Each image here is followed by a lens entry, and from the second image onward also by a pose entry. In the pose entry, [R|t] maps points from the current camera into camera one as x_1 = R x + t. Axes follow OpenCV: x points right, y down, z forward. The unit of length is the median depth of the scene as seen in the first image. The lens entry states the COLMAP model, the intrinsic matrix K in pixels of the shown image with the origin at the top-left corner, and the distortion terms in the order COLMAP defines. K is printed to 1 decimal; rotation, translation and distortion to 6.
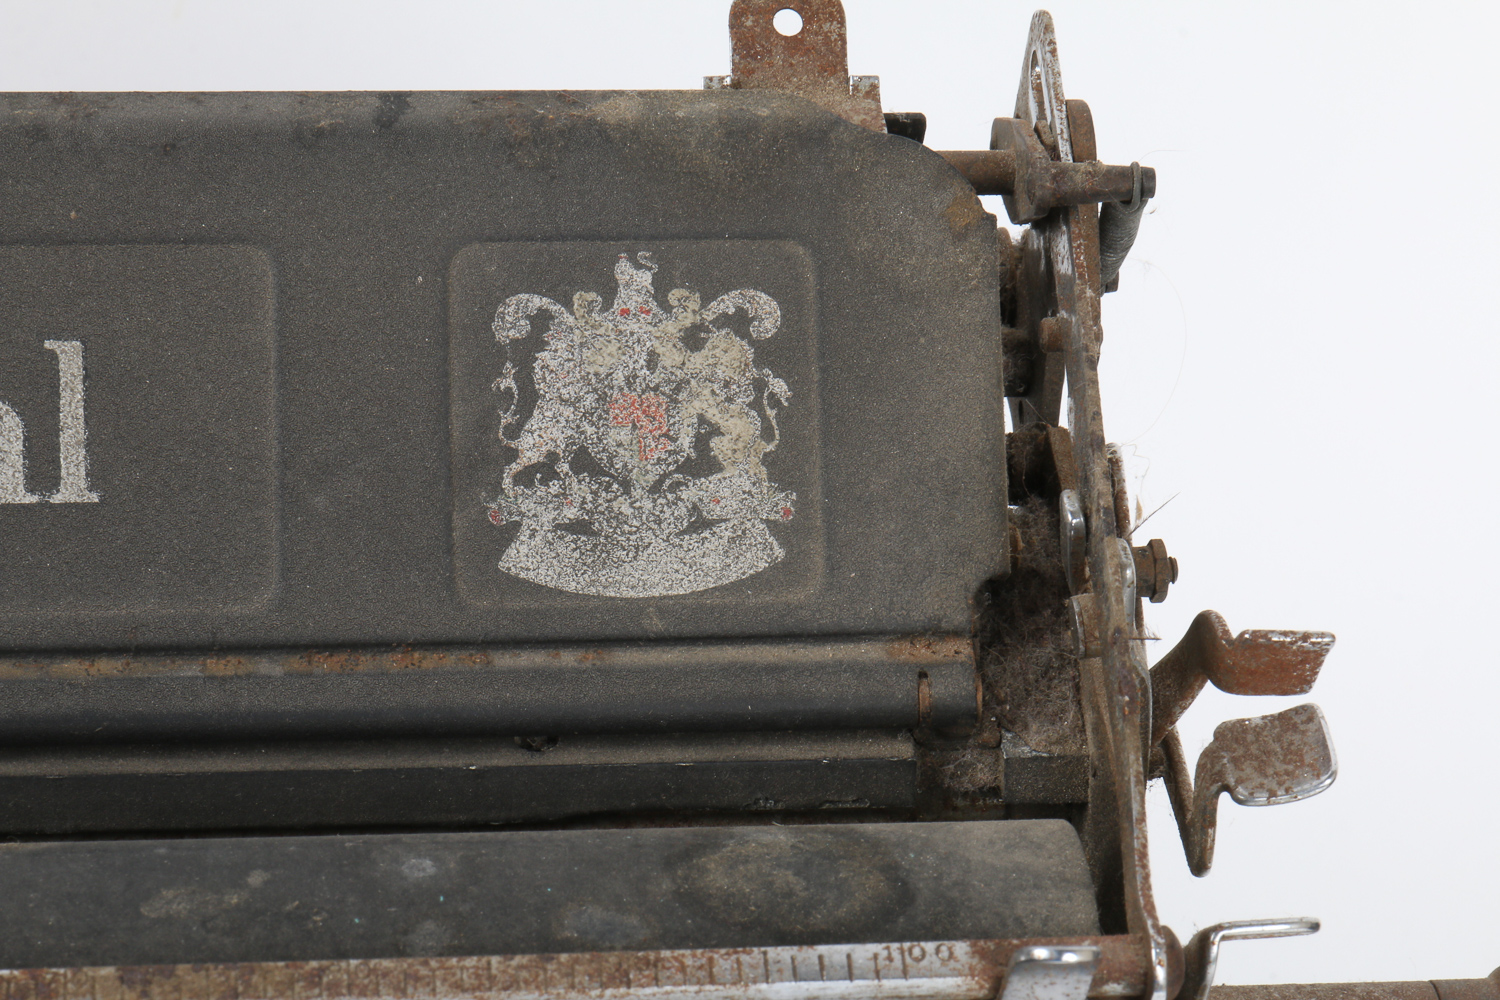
lens RADIAL K [[4130.1, 0, 750.0], [0, 4130.1, 500.0], [0, 0, 1]] dist [-0.025618, 0.154691]
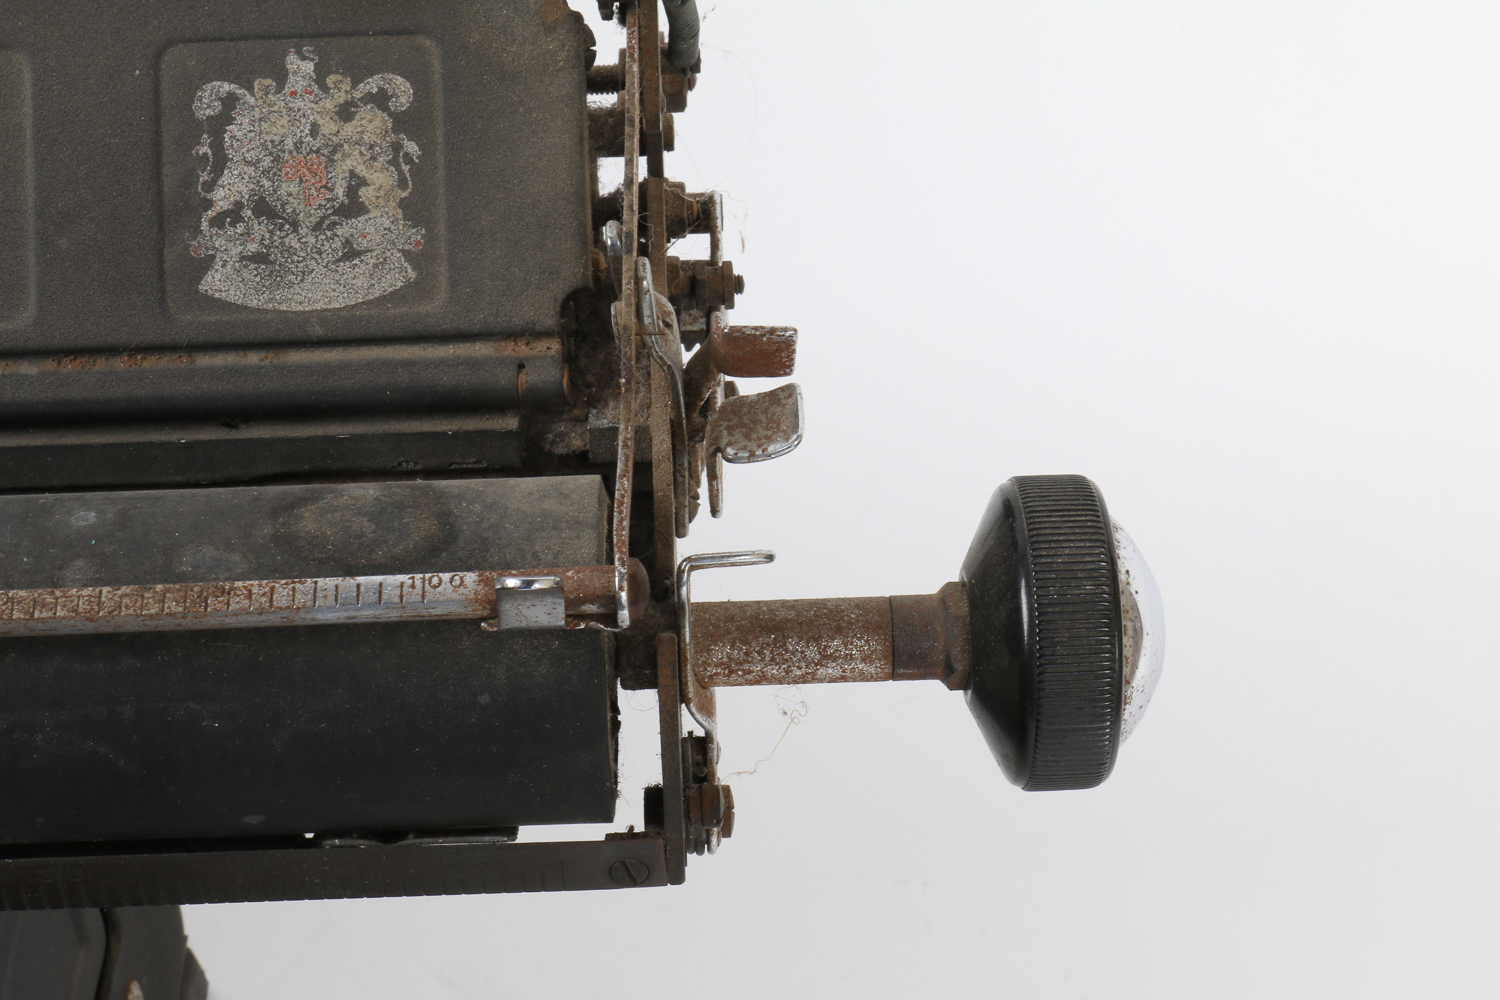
lens RADIAL K [[2536.0, 0, 750.0], [0, 2536.0, 500.0], [0, 0, 1]] dist [-0.066053, -0.133987]
pose [[0.997160, -0.010937, -0.074516, 0.174792], [0.017538, 0.995920, 0.088519, 0.014891], [0.073244, -0.089574, 0.993283, 0.204092]]
